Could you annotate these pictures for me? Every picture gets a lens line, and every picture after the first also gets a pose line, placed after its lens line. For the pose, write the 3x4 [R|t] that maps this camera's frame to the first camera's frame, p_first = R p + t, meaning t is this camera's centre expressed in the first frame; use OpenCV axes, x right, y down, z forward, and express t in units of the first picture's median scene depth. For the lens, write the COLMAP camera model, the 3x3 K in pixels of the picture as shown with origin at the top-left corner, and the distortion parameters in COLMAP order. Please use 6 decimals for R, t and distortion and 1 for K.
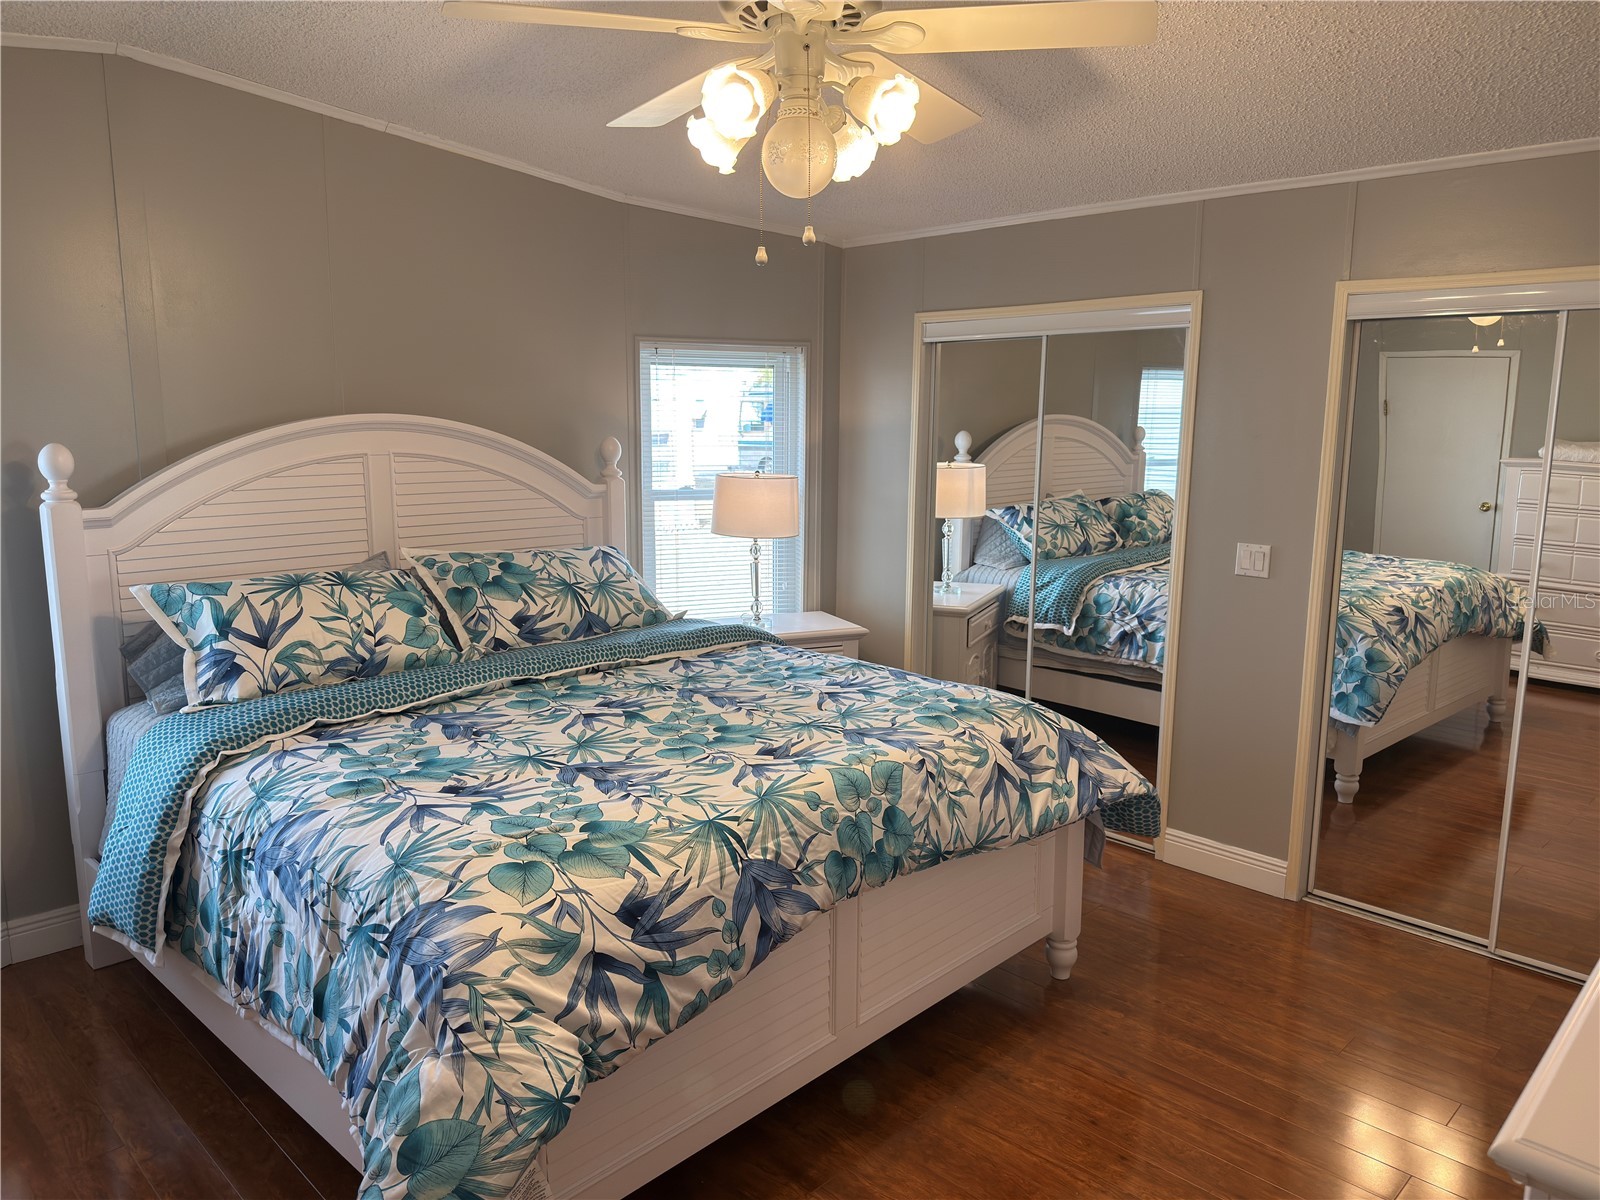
lens RADIAL K [[1146.8, 0, 812.6], [0, 1146.8, 589.7], [0, 0, 1]] dist [0.075684, -0.001383]
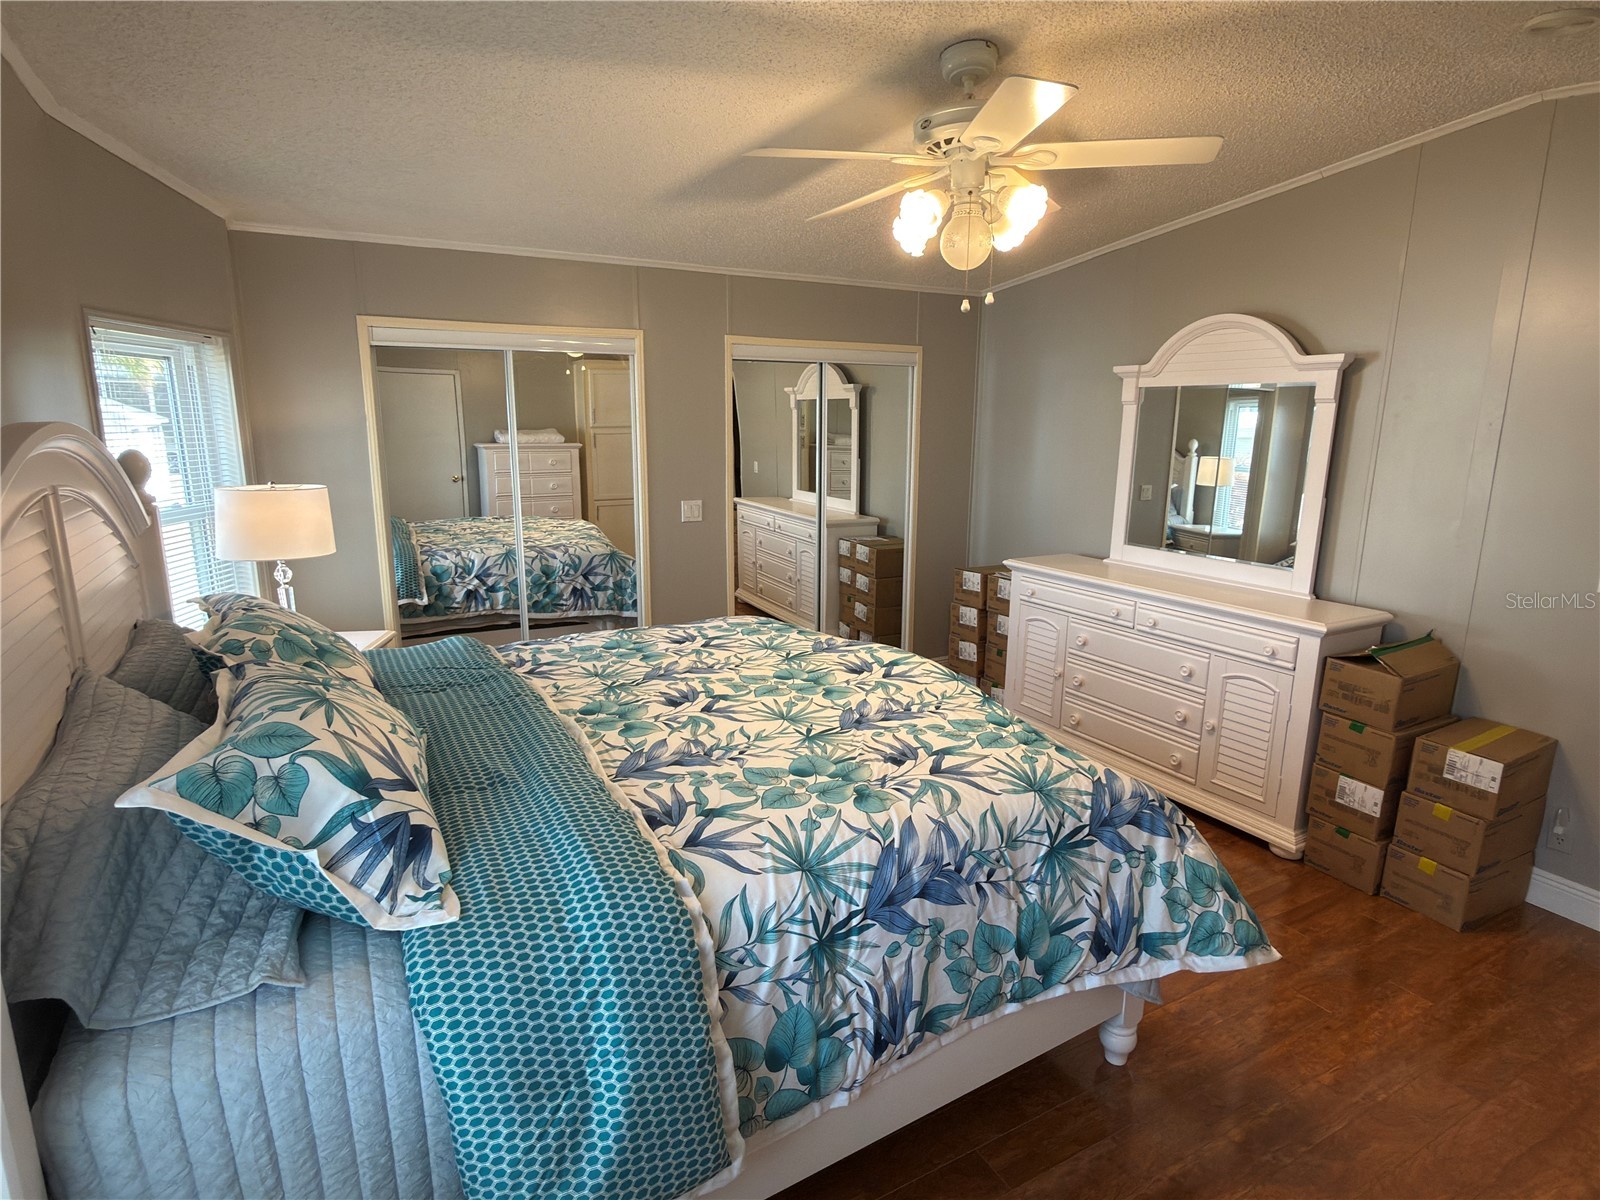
lens RADIAL K [[861.6, 0, 801.2], [0, 861.6, 603.4], [0, 0, 1]] dist [0.002840, 0.000176]
pose [[0.279912, -0.213749, 0.935928, -0.871148], [0.144791, 0.973146, 0.178946, -0.112549], [-0.949044, 0.085425, 0.303344, 0.655579]]
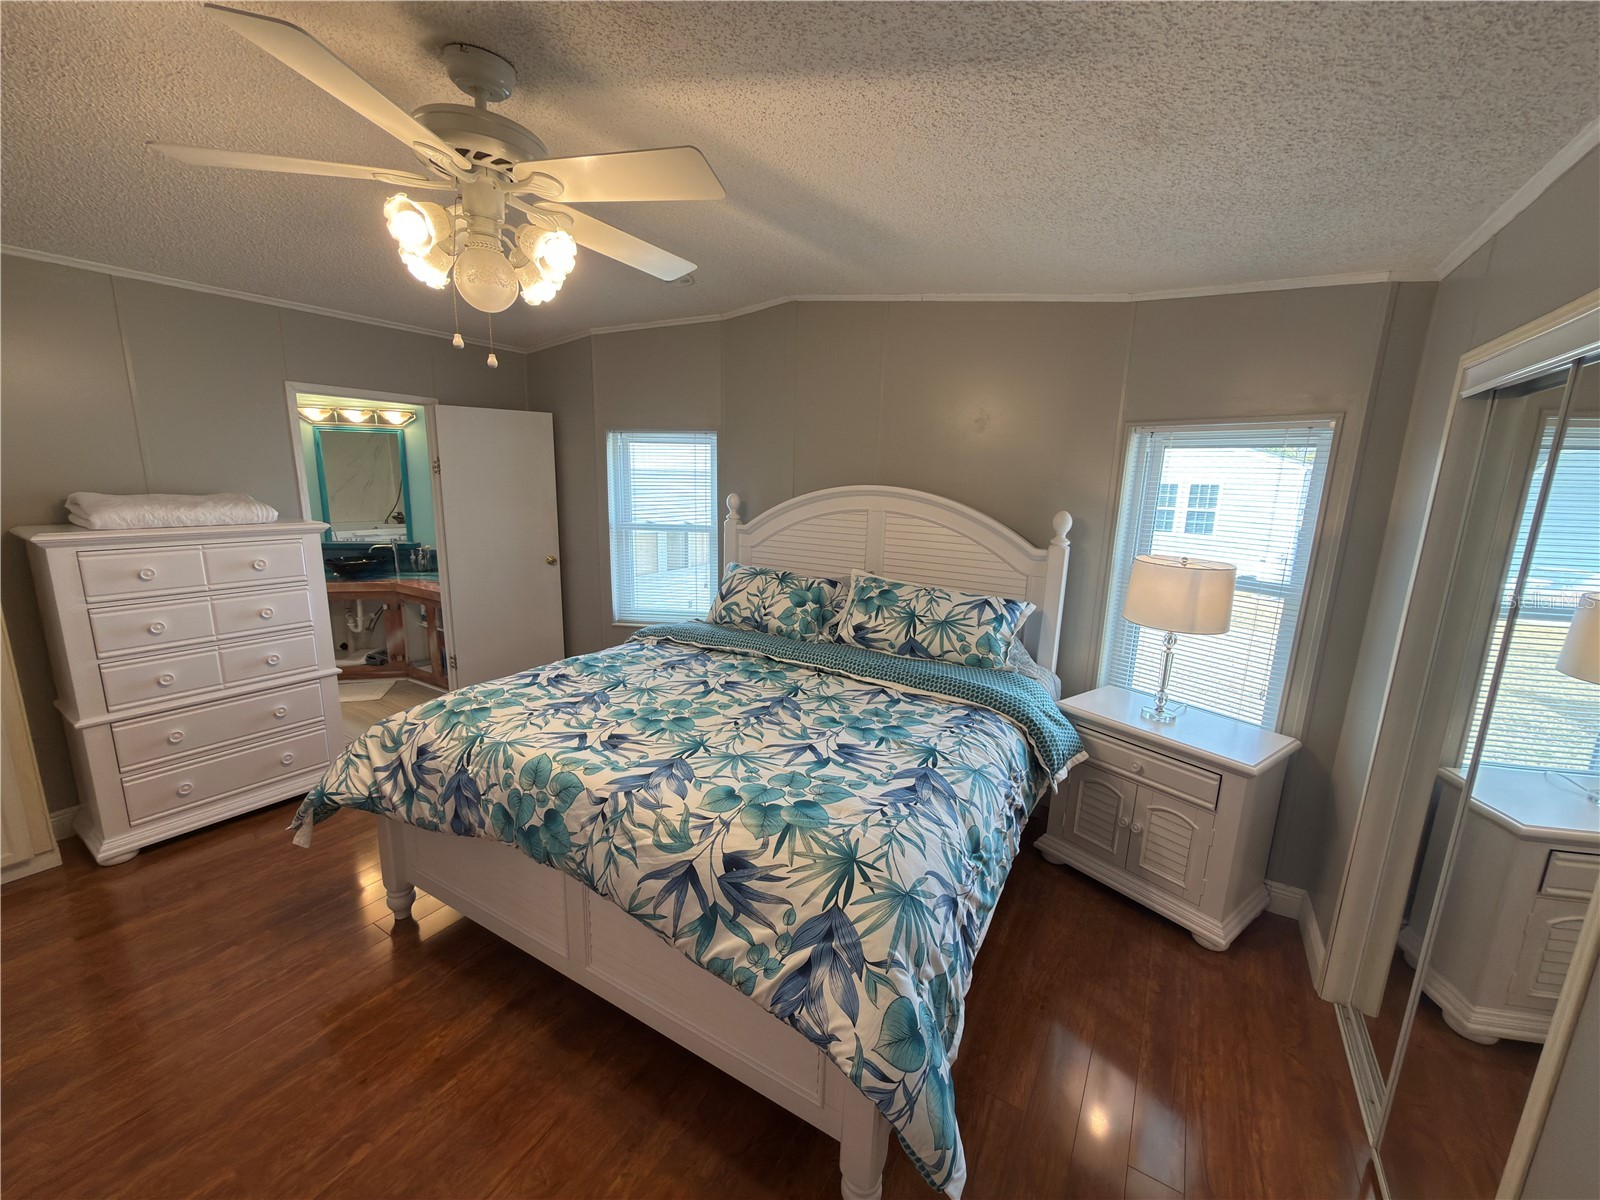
lens RADIAL K [[638.8, 0, 785.8], [0, 638.8, 599.0], [0, 0, 1]] dist [-0.000203, 0.000167]
pose [[0.210690, 0.191322, -0.958648, 0.594130], [-0.180016, 0.971483, 0.154320, -0.141545], [0.960835, 0.140059, 0.239122, 0.868980]]
